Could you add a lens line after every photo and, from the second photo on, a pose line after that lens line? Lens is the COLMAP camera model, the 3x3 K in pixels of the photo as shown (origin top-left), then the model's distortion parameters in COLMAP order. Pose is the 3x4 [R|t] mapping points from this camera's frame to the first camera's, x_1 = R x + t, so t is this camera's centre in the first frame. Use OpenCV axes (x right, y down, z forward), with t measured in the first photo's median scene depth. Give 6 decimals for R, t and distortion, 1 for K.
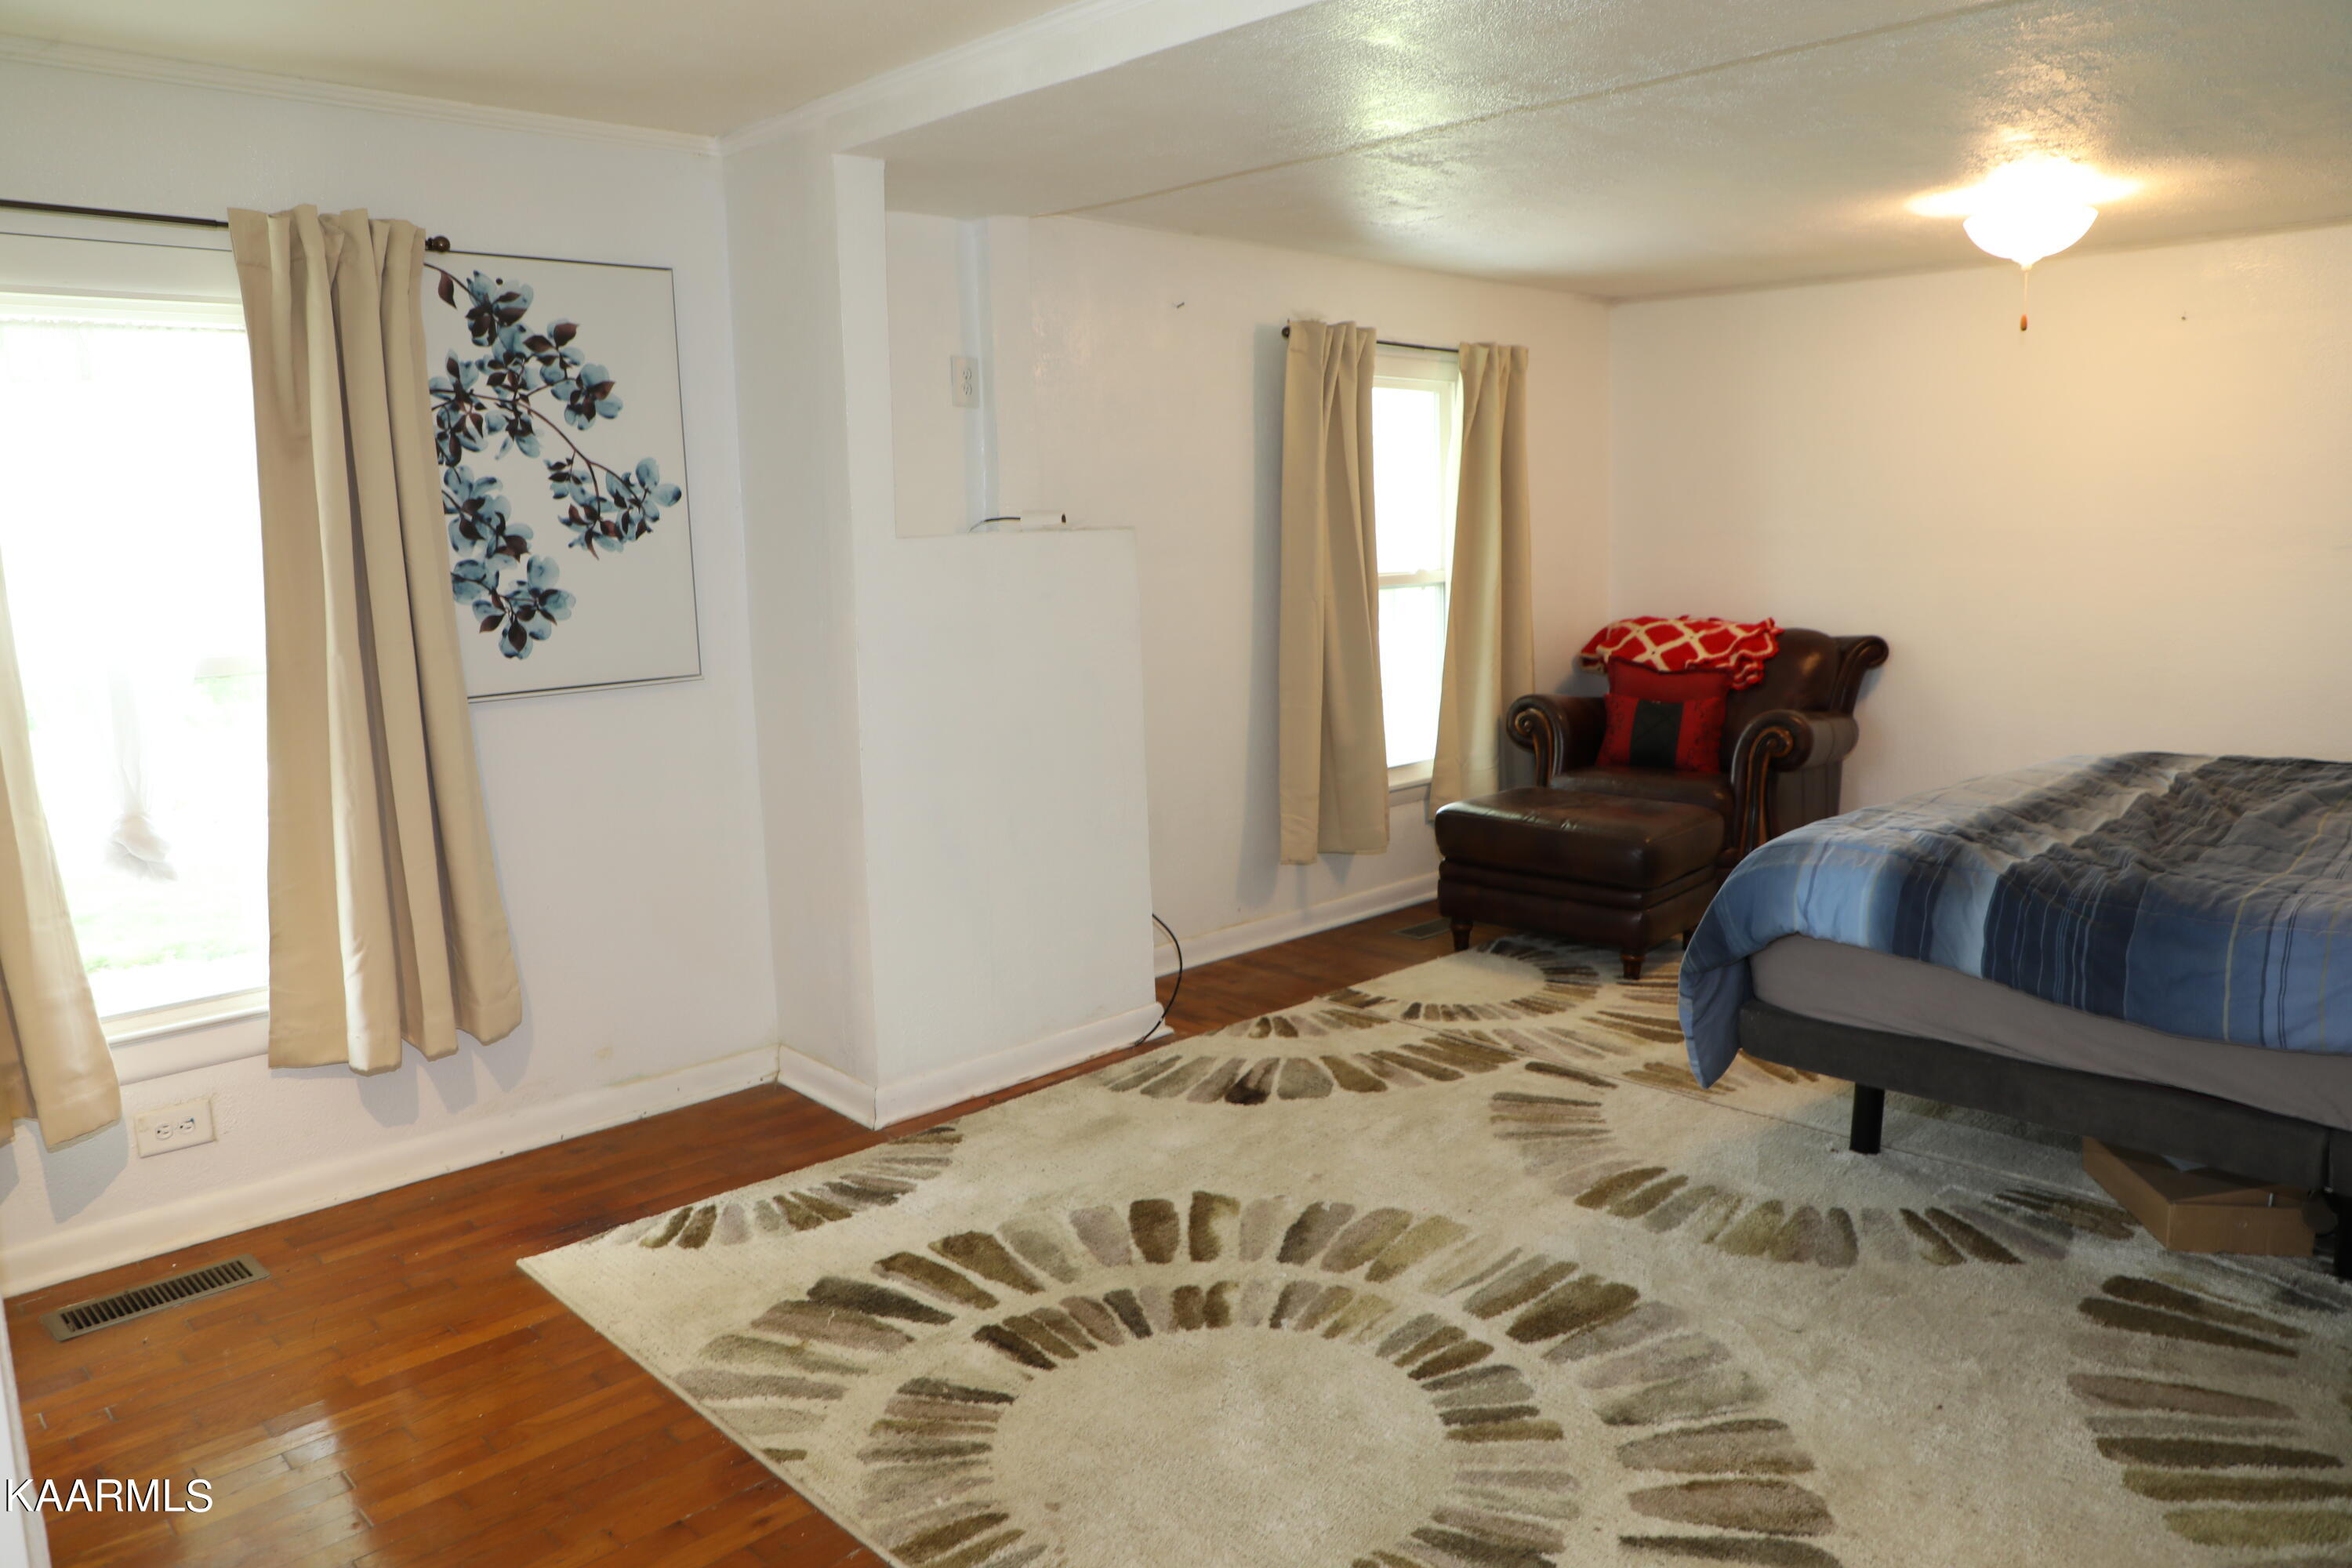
lens RADIAL K [[1629.9, 0, 1178.2], [0, 1629.9, 772.4], [0, 0, 1]] dist [-0.072468, 0.041726]
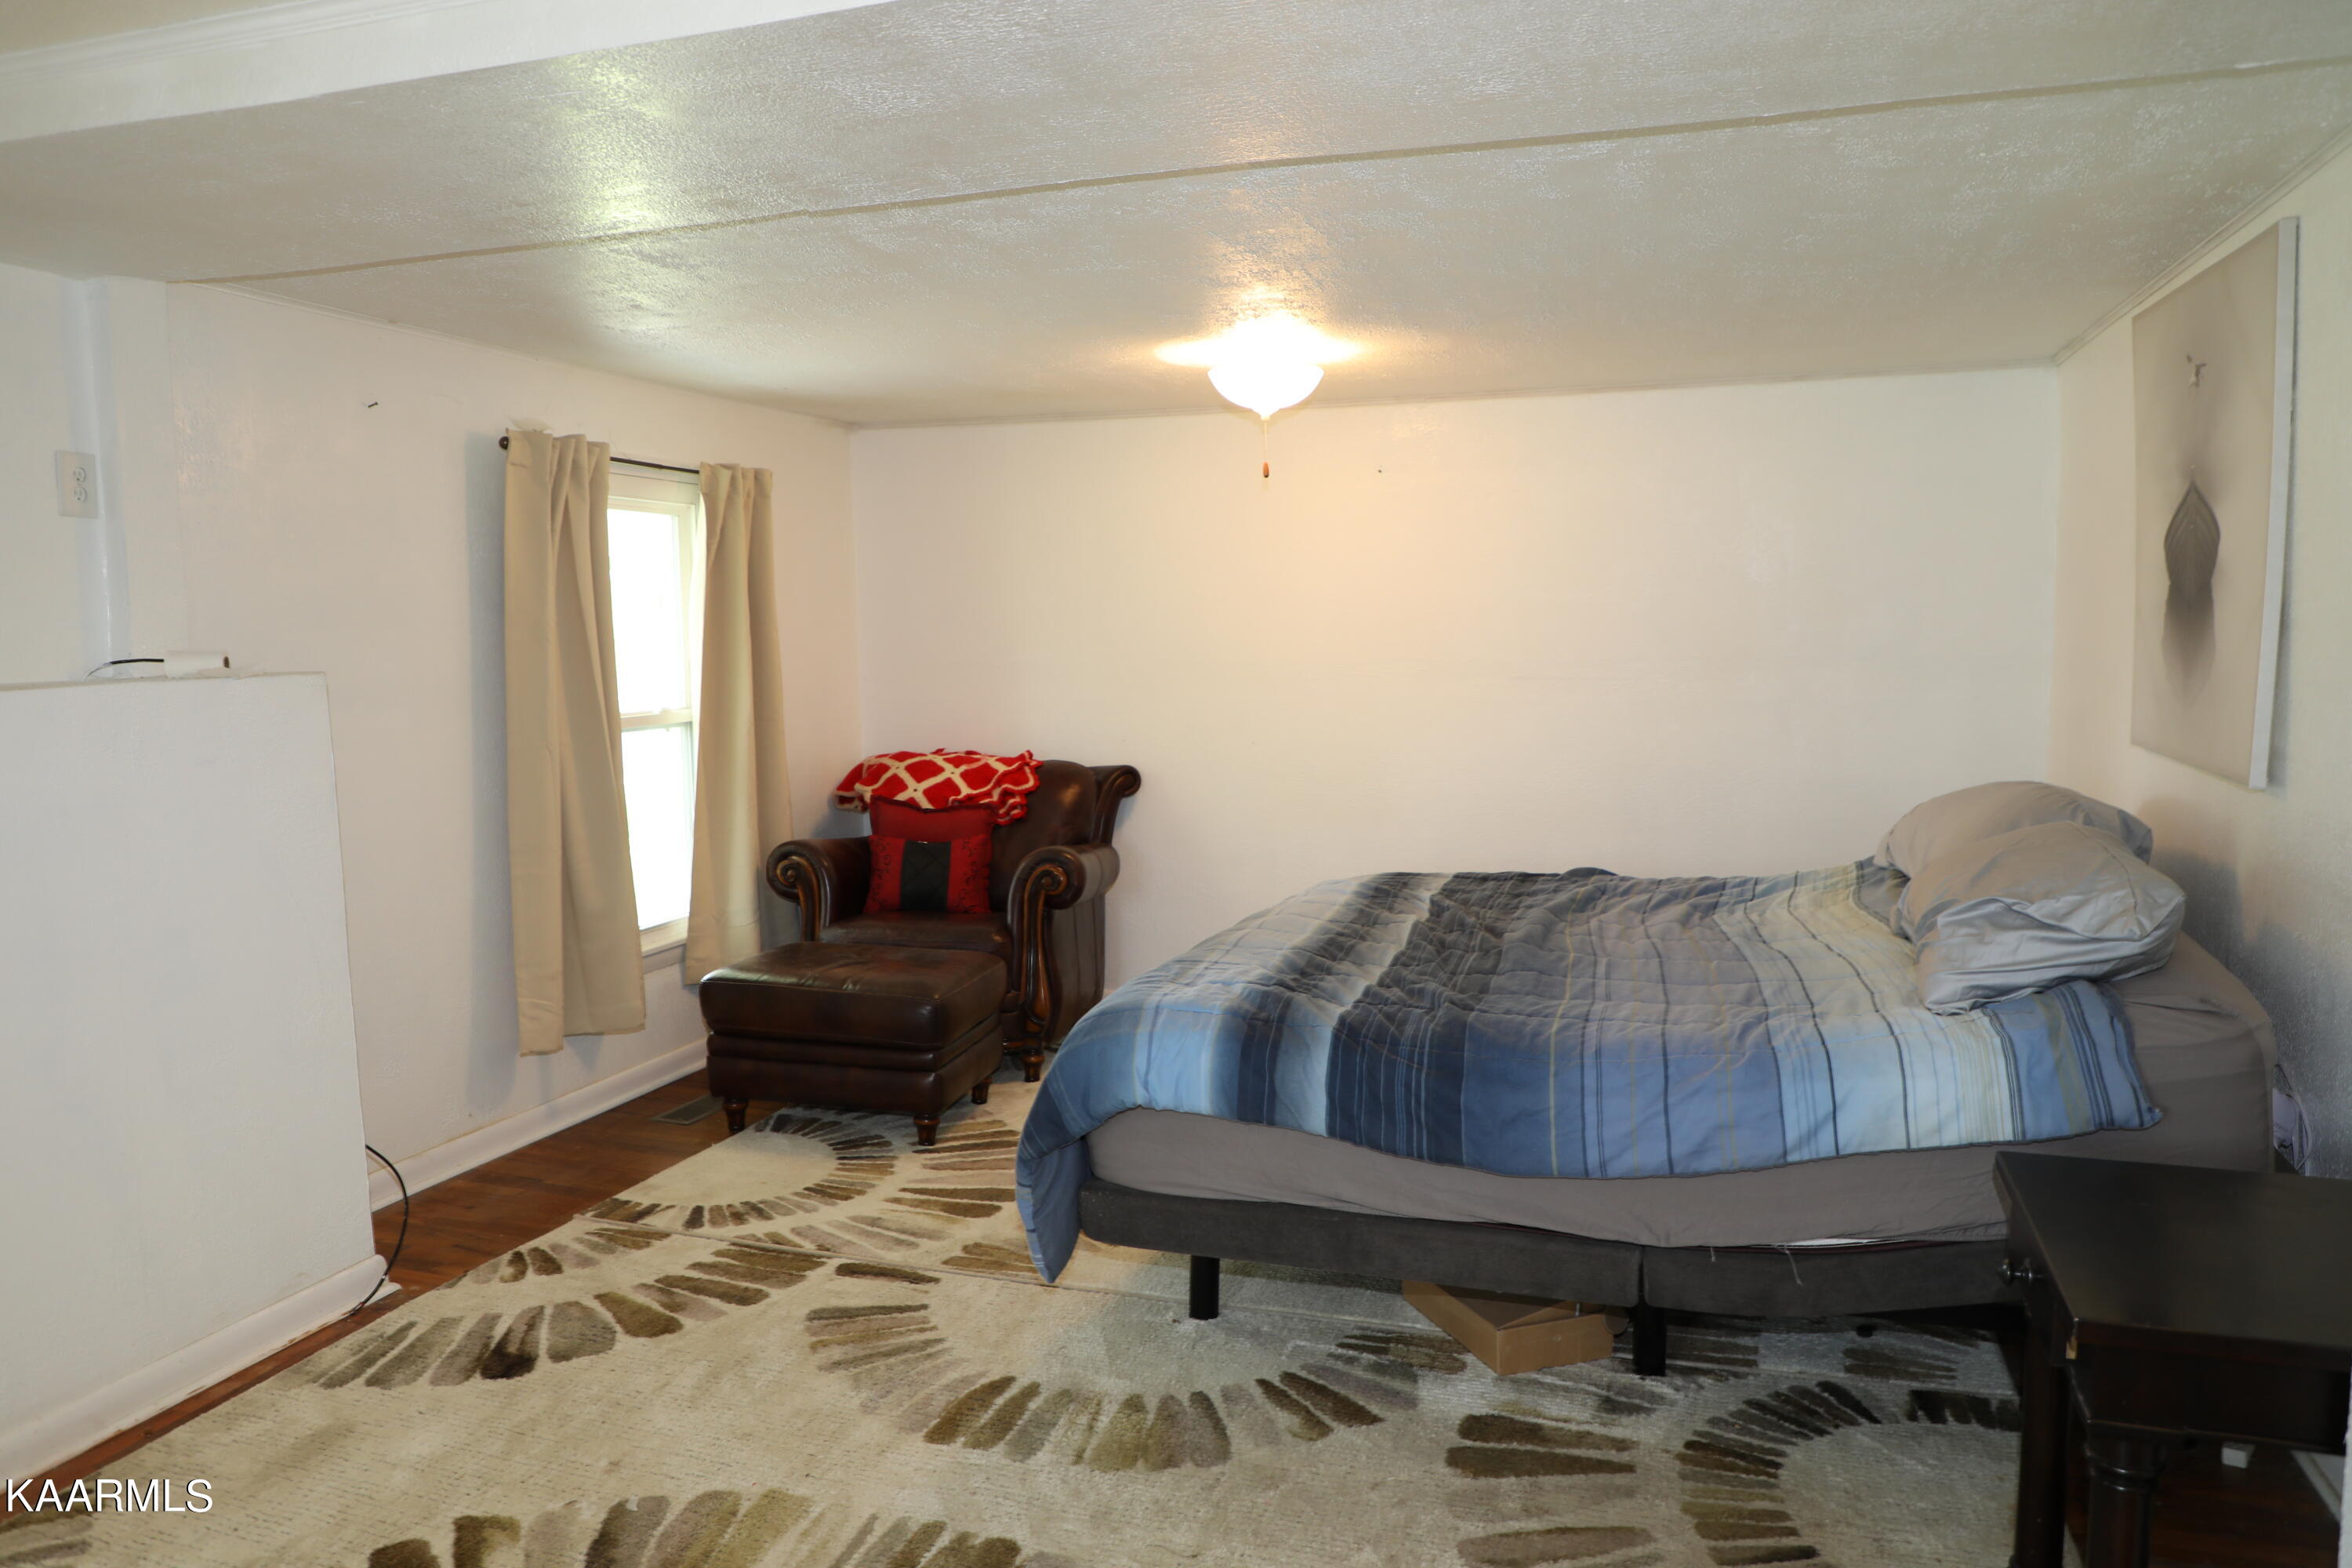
lens RADIAL K [[1629.9, 0, 1178.2], [0, 1629.9, 772.4], [0, 0, 1]] dist [-0.072468, 0.041726]
pose [[0.886796, -0.030790, 0.461134, -0.020774], [0.063176, 0.996488, -0.054957, -0.032293], [-0.457823, 0.077868, 0.885627, 0.108242]]
